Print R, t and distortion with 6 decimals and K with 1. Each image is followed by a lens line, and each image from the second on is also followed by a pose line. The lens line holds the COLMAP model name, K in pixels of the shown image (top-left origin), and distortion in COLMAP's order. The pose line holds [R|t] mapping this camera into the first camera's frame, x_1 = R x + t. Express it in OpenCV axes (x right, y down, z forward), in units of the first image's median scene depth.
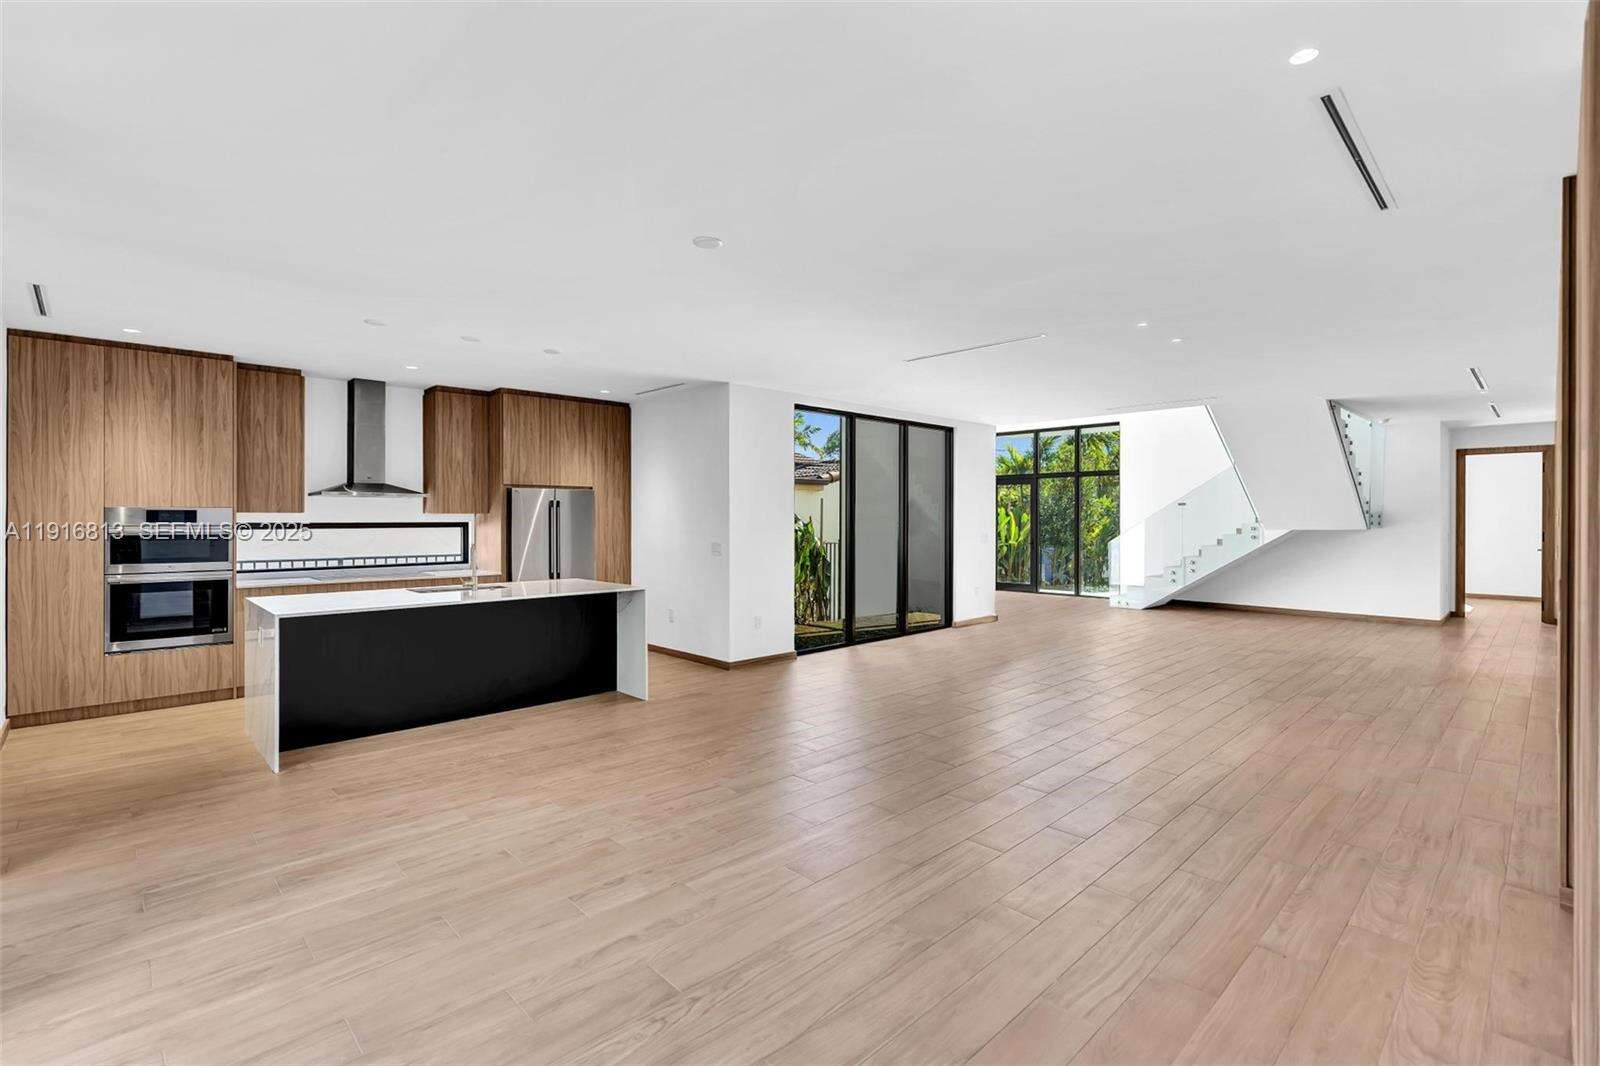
lens RADIAL K [[741.8, 0, 789.7], [0, 741.8, 527.9], [0, 0, 1]] dist [-0.063747, 0.000021]
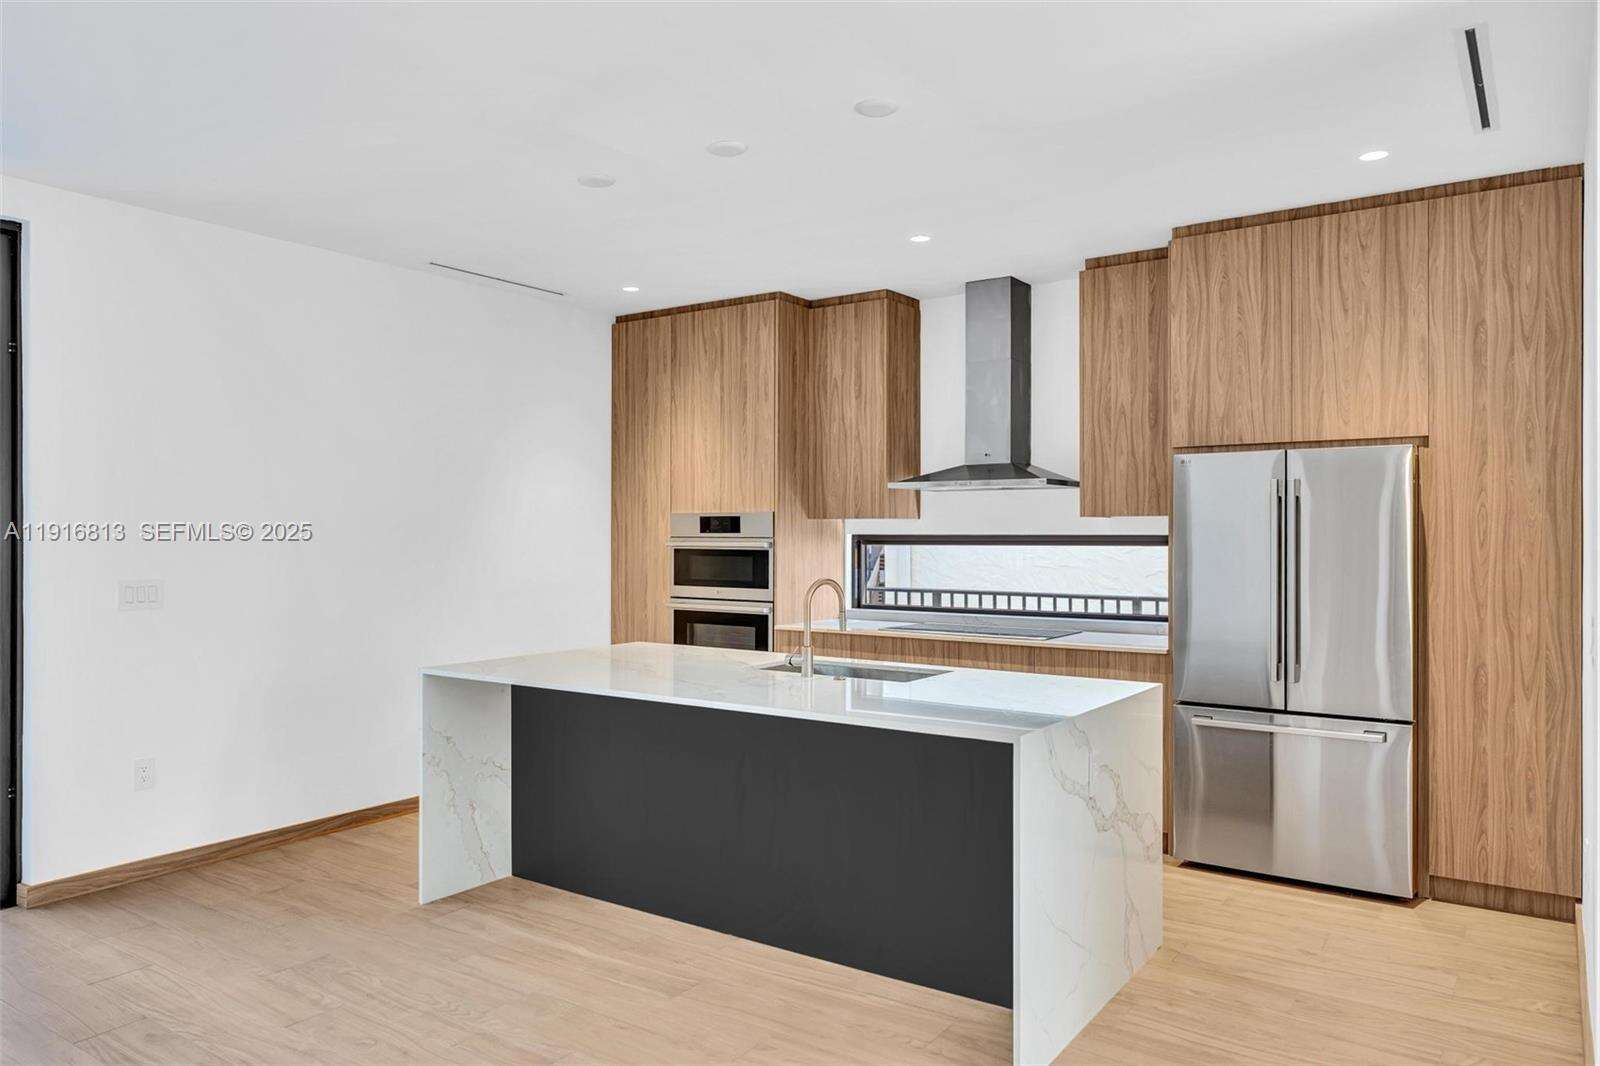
lens RADIAL K [[1077.7, 0, 800.0], [0, 1077.7, 533.0], [0, 0, 1]] dist [0.010441, 0.002148]
pose [[0.183991, 0.003050, -0.982923, 0.255853], [-0.008609, 0.999962, 0.001492, -0.009833], [0.982890, 0.008188, 0.184010, 0.844510]]
